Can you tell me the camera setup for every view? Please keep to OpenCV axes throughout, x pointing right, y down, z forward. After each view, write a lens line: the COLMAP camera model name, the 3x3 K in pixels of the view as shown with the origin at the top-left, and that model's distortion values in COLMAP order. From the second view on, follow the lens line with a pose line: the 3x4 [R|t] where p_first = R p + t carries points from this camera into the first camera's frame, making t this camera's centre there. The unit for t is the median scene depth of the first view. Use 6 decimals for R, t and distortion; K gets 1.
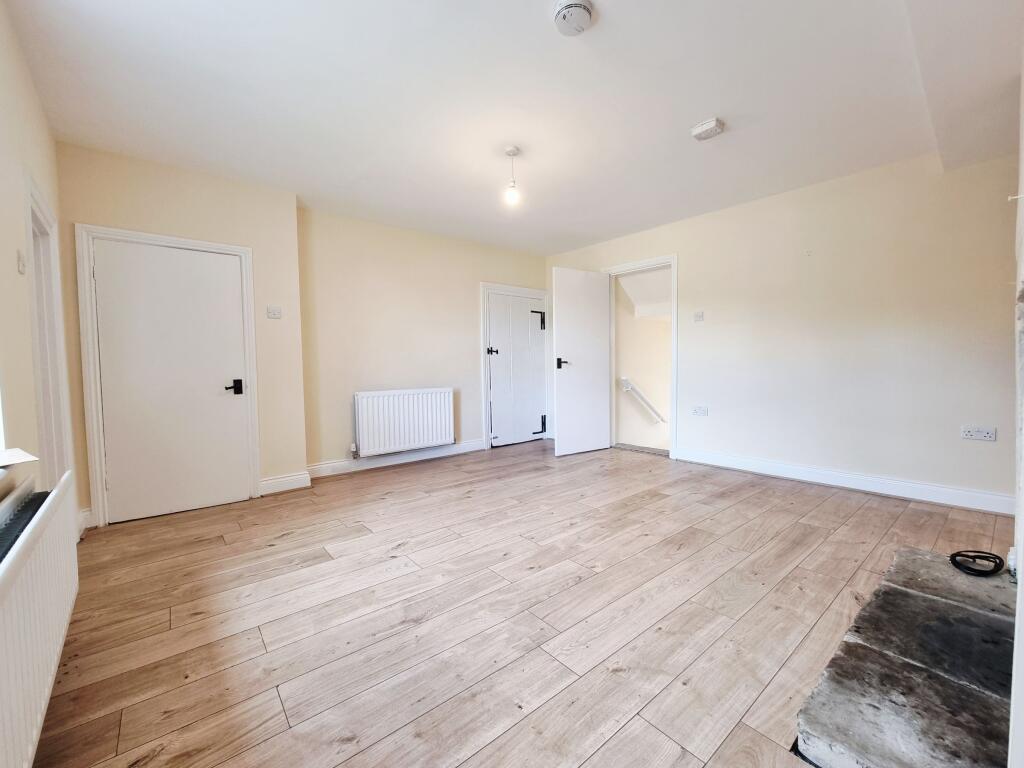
lens RADIAL K [[426.7, 0, 503.6], [0, 426.7, 387.0], [0, 0, 1]] dist [-0.006609, -0.000570]
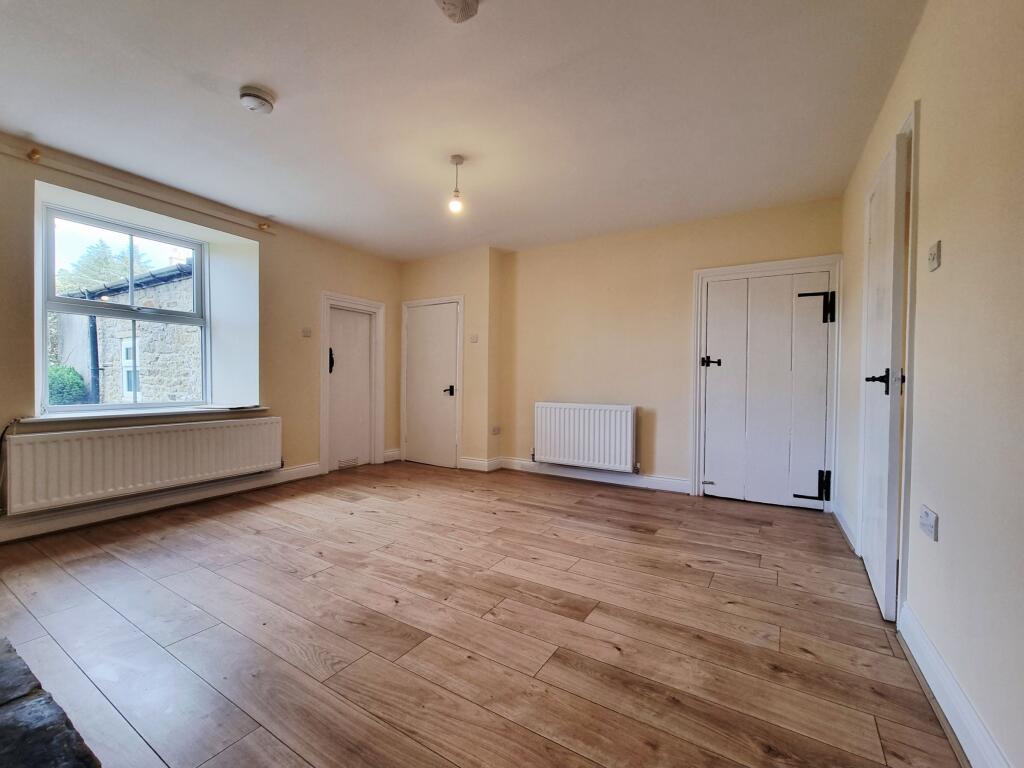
lens RADIAL K [[426.7, 0, 506.8], [0, 426.7, 378.6], [0, 0, 1]] dist [-0.006609, -0.000570]
pose [[0.329173, 0.015755, -0.944138, 0.878443], [-0.064293, 0.997914, -0.005764, -0.046808], [0.942078, 0.062599, 0.329499, 0.716625]]
